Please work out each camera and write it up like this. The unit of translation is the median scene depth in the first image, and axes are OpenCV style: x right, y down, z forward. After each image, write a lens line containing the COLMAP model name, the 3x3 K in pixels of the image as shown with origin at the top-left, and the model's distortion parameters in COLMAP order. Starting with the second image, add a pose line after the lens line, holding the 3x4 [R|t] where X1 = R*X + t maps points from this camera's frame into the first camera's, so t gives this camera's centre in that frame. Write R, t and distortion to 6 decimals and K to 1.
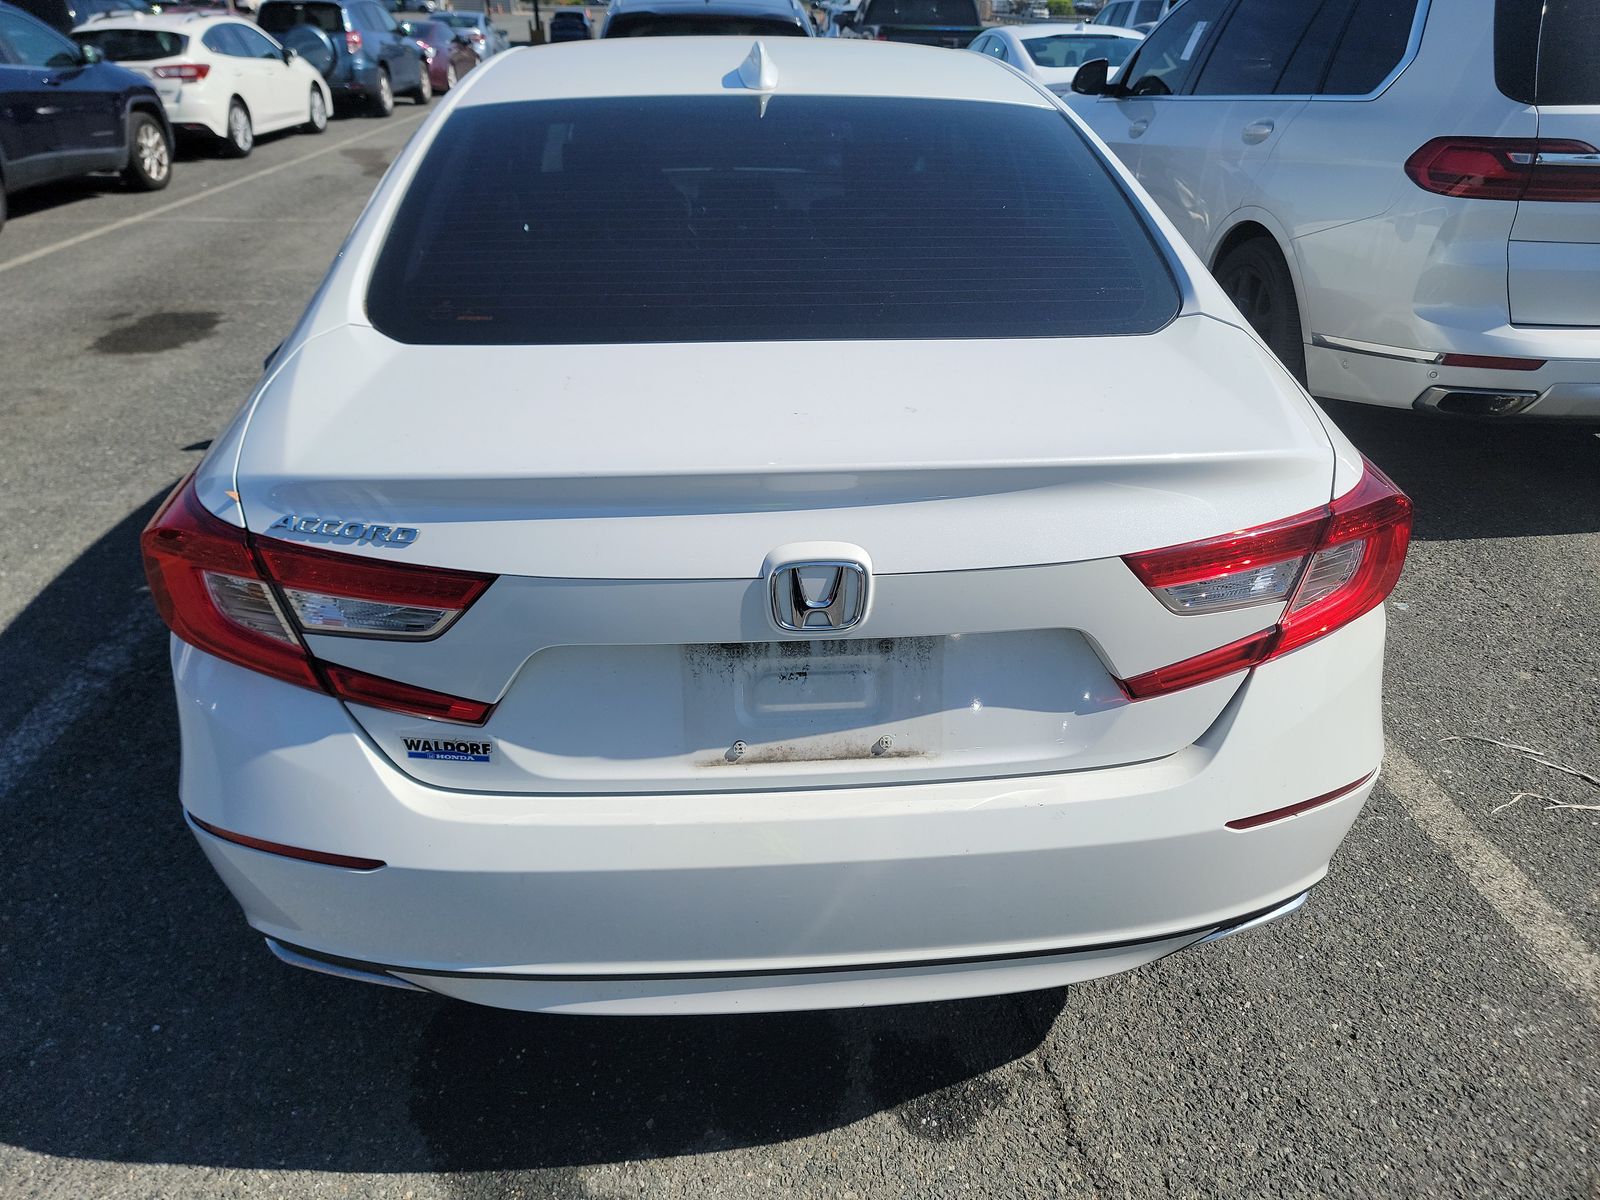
lens RADIAL K [[1104.3, 0, 803.9], [0, 1104.3, 596.8], [0, 0, 1]] dist [0.031366, -0.004403]
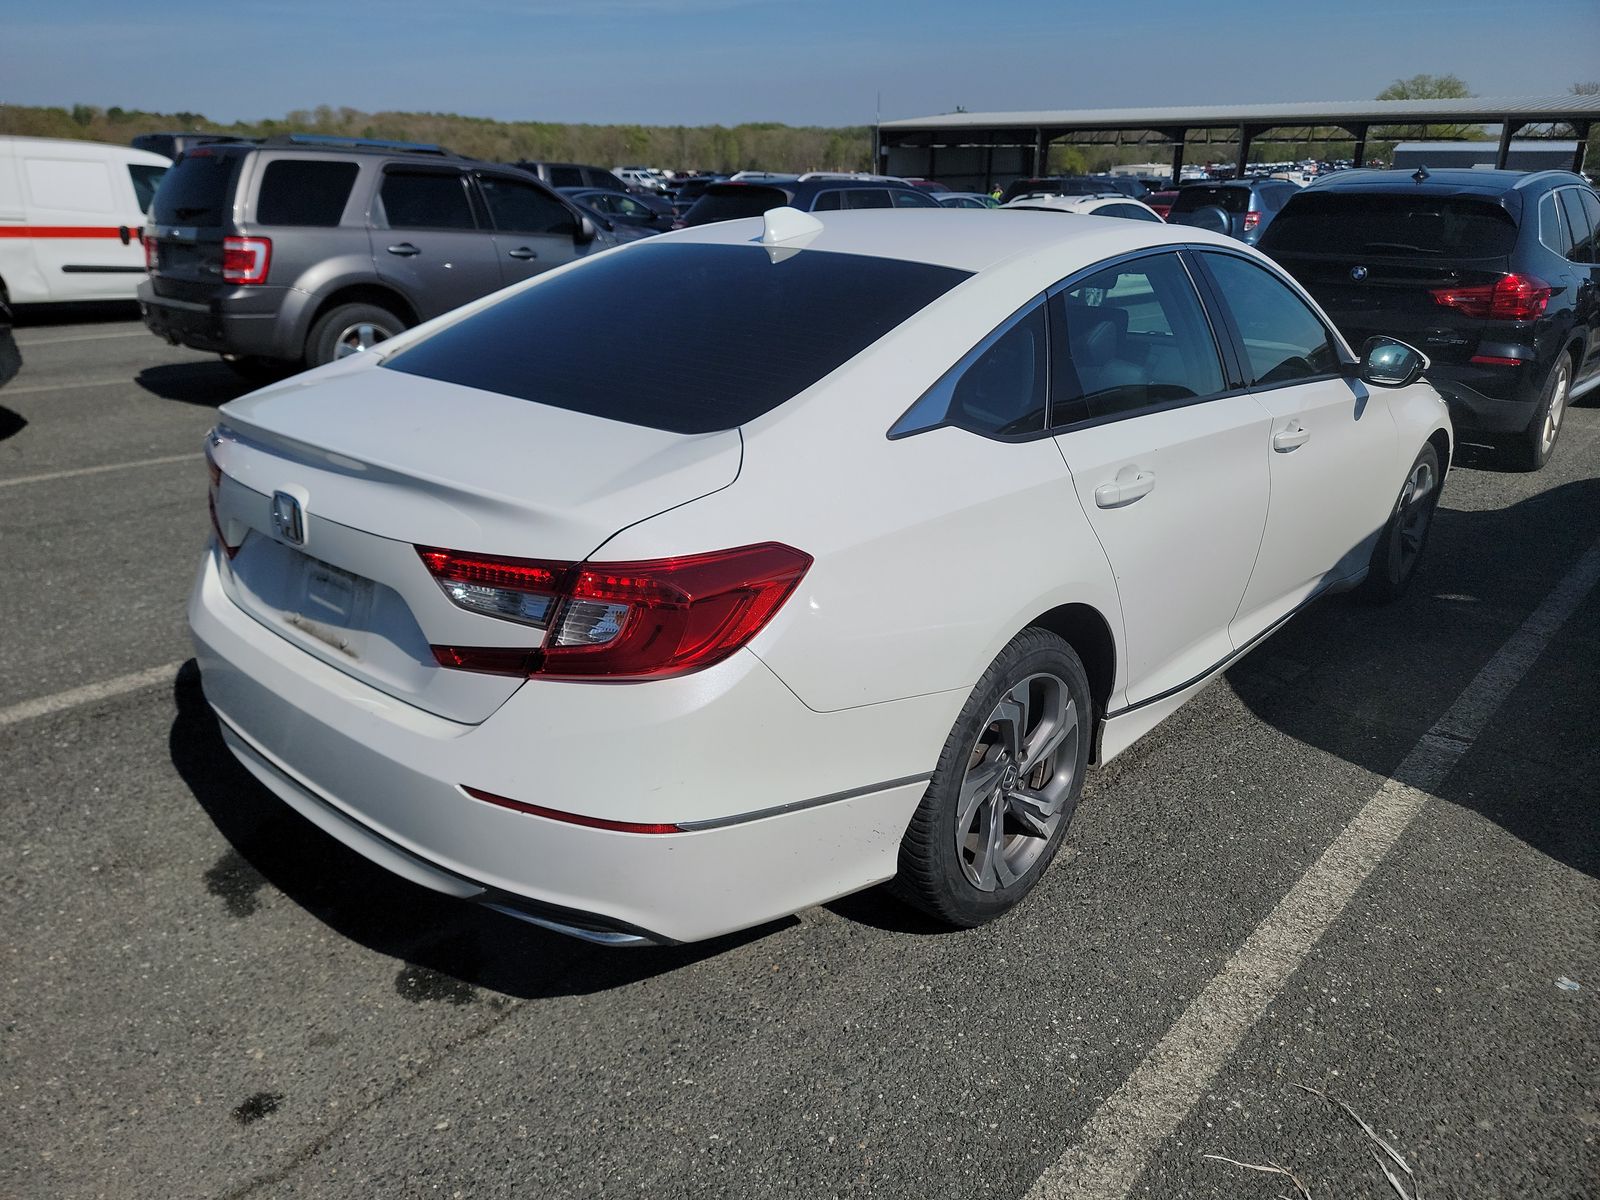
lens RADIAL K [[1104.3, 0, 787.7], [0, 1104.3, 605.8], [0, 0, 1]] dist [0.031366, -0.004403]
pose [[0.690768, 0.256259, -0.676145, 1.486978], [-0.341828, 0.939737, 0.006939, -0.126138], [0.637176, 0.226332, 0.736736, 0.279957]]
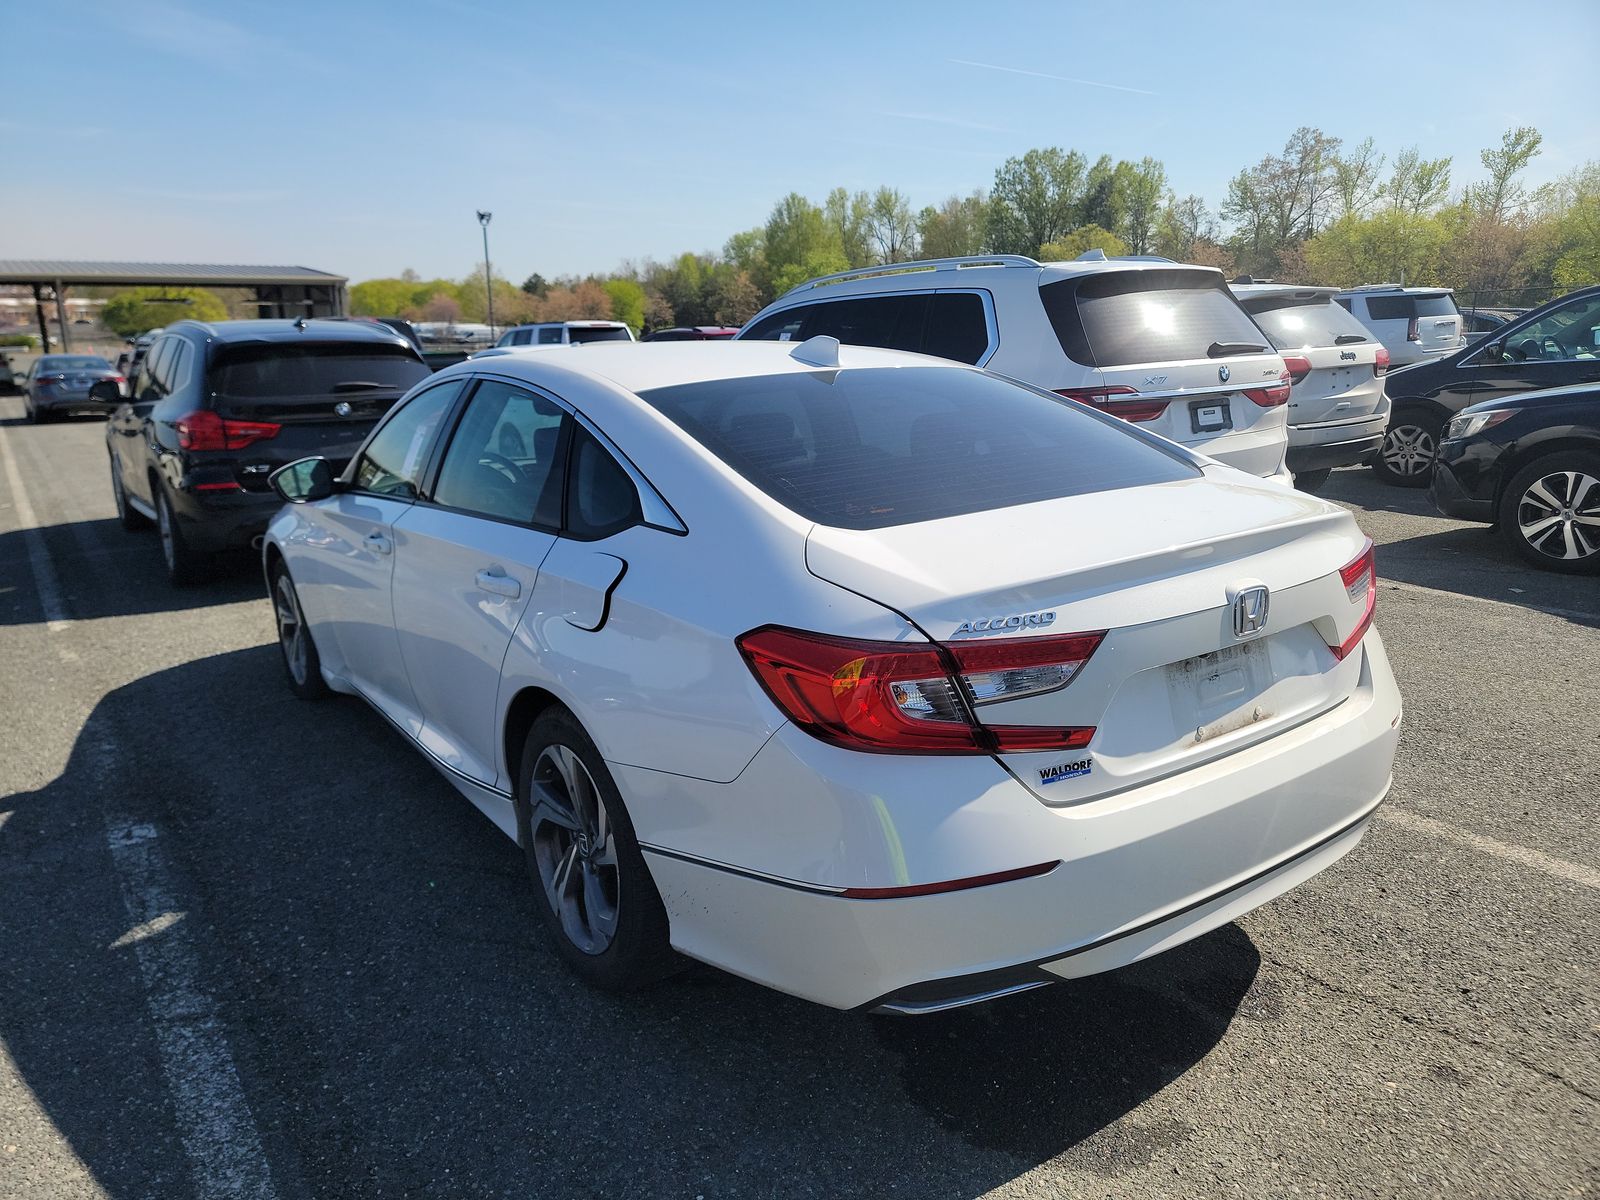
lens RADIAL K [[1104.3, 0, 793.3], [0, 1104.3, 608.2], [0, 0, 1]] dist [0.031366, -0.004403]
pose [[0.857639, -0.151609, 0.491395, -1.273853], [0.266386, 0.948334, -0.172341, 0.090429], [-0.439878, 0.278707, 0.853715, -0.112201]]
